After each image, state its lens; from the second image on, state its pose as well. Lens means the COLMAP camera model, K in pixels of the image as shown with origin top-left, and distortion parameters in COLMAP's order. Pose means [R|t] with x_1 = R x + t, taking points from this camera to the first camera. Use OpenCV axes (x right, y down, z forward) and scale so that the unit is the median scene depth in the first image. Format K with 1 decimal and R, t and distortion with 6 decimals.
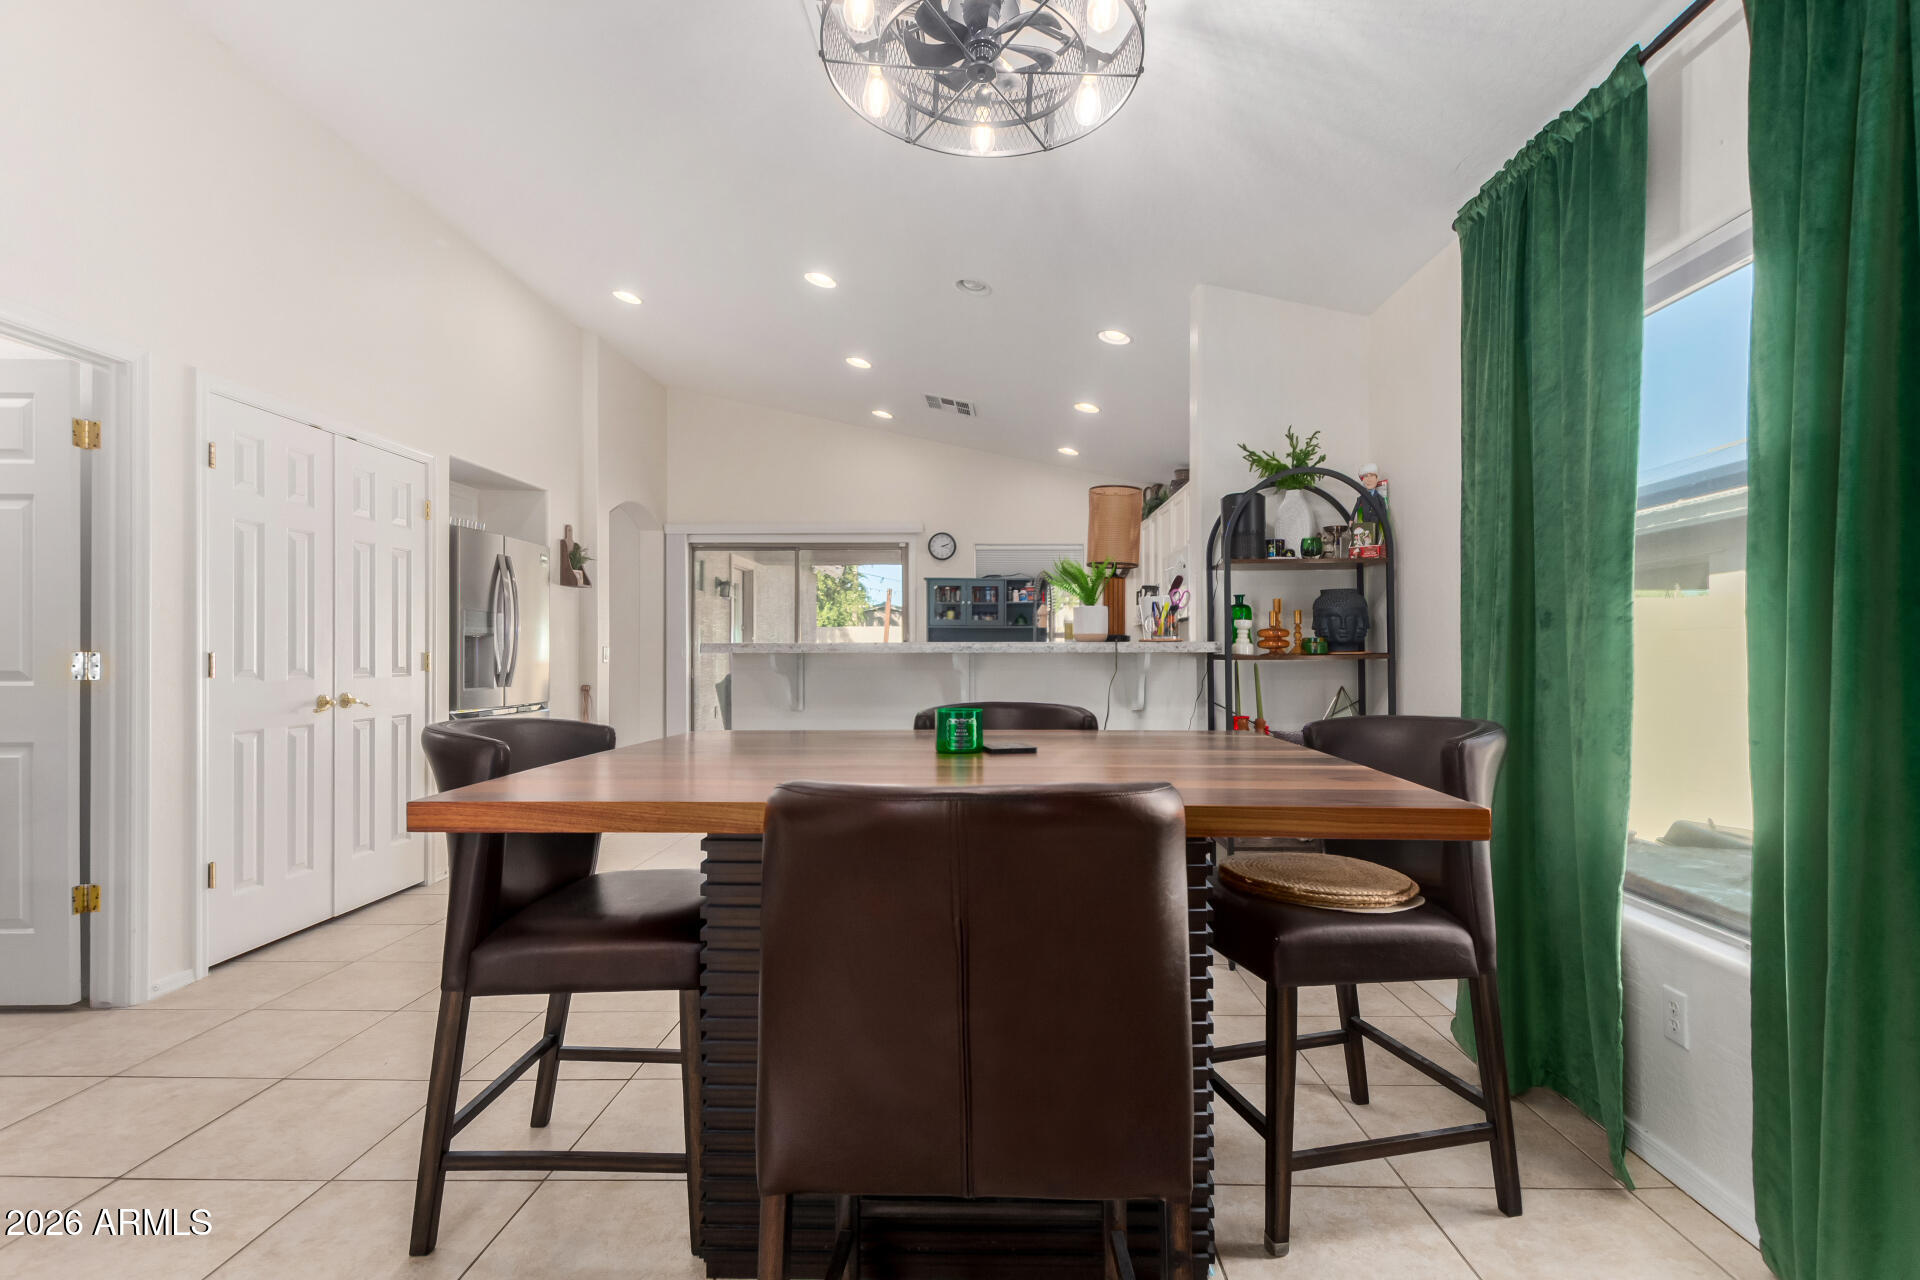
lens RADIAL K [[904.3, 0, 1009.2], [0, 904.3, 660.6], [0, 0, 1]] dist [0.010390, -0.000367]
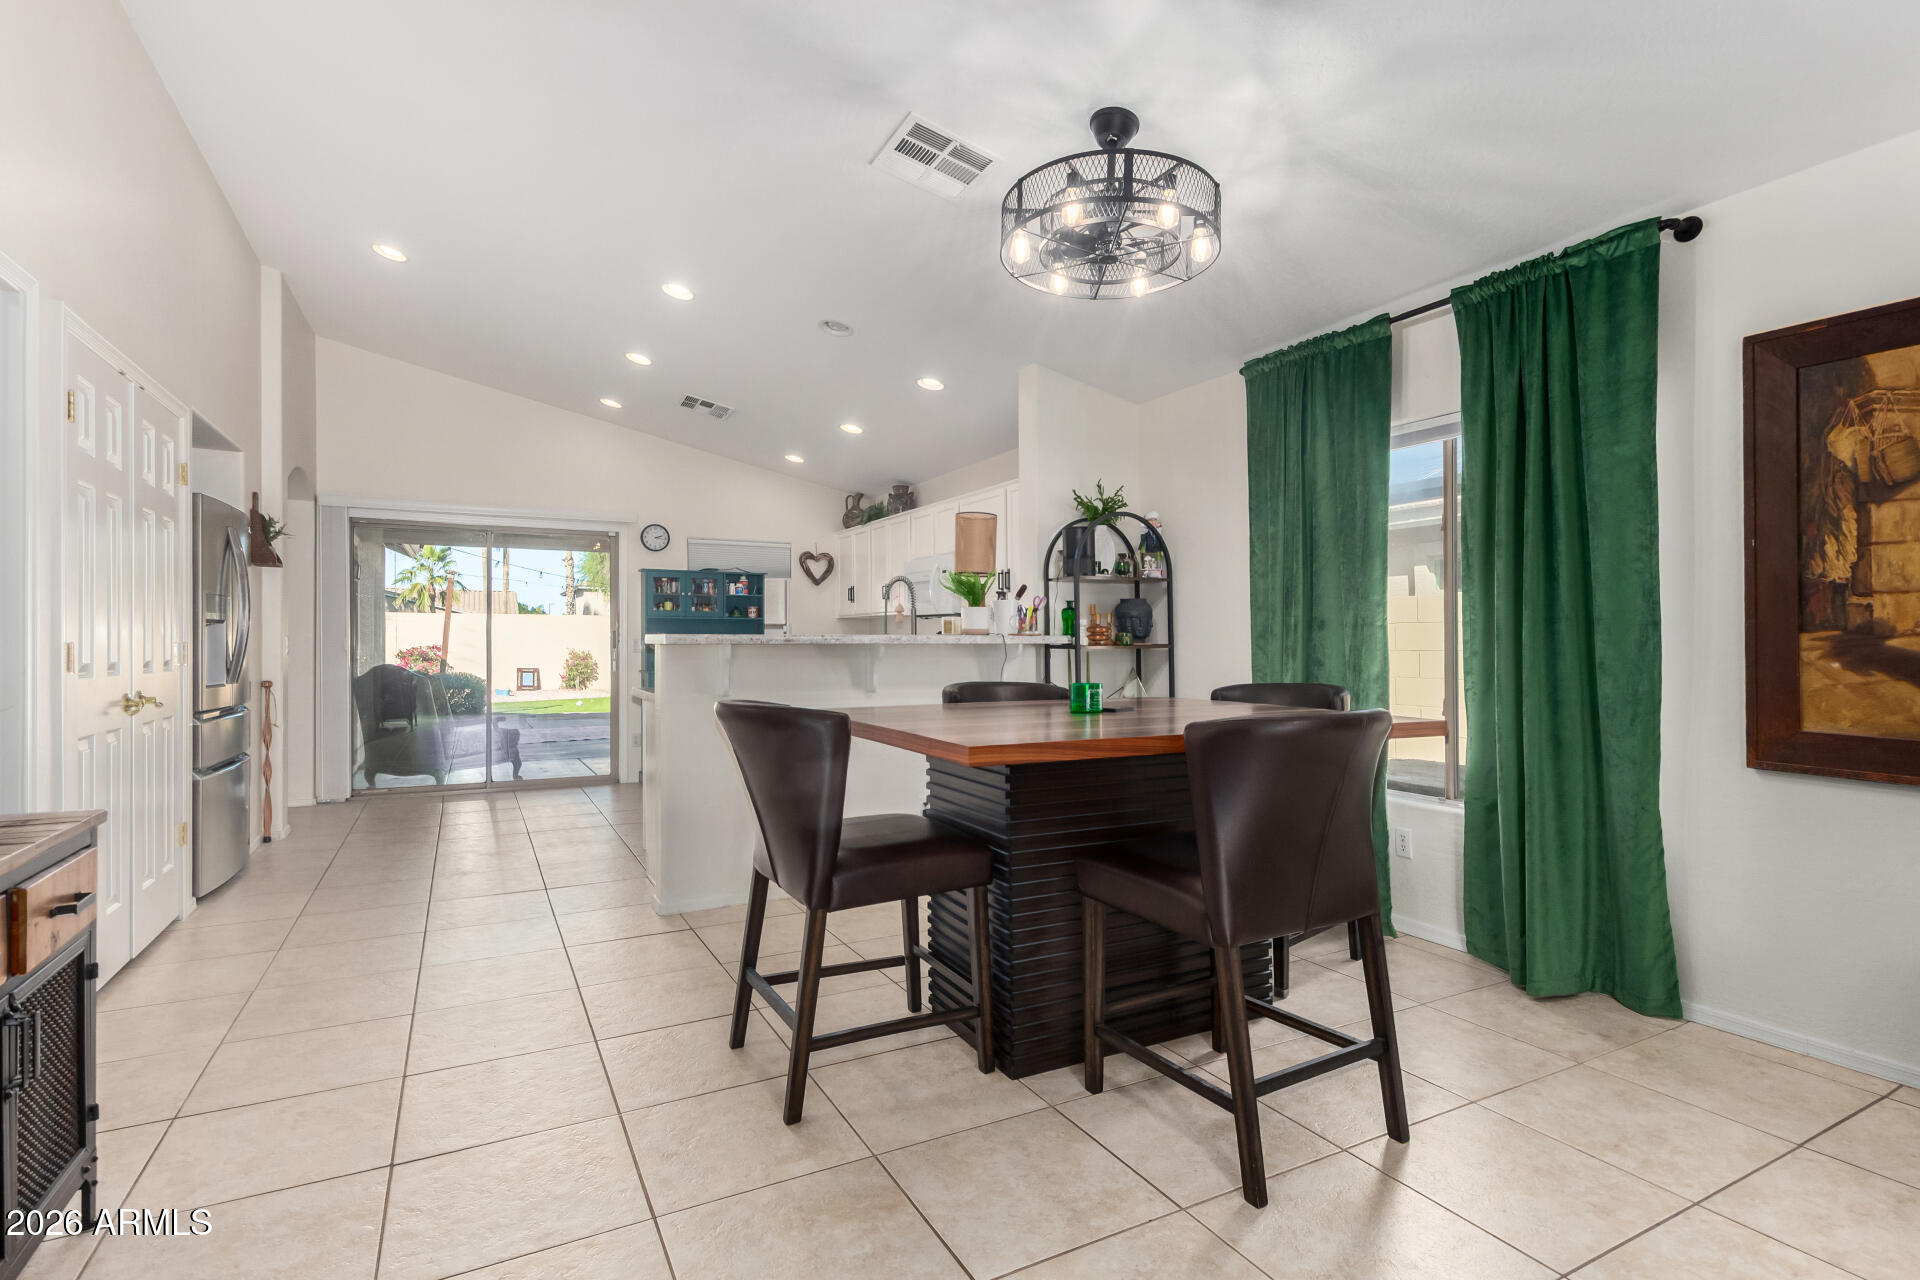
lens RADIAL K [[904.3, 0, 955.4], [0, 904.3, 636.4], [0, 0, 1]] dist [0.010390, -0.000367]
pose [[0.881481, 0.004779, 0.472196, -0.533436], [0.002225, 0.999896, -0.014274, -0.000632], [-0.472215, 0.013633, 0.881378, -0.106918]]
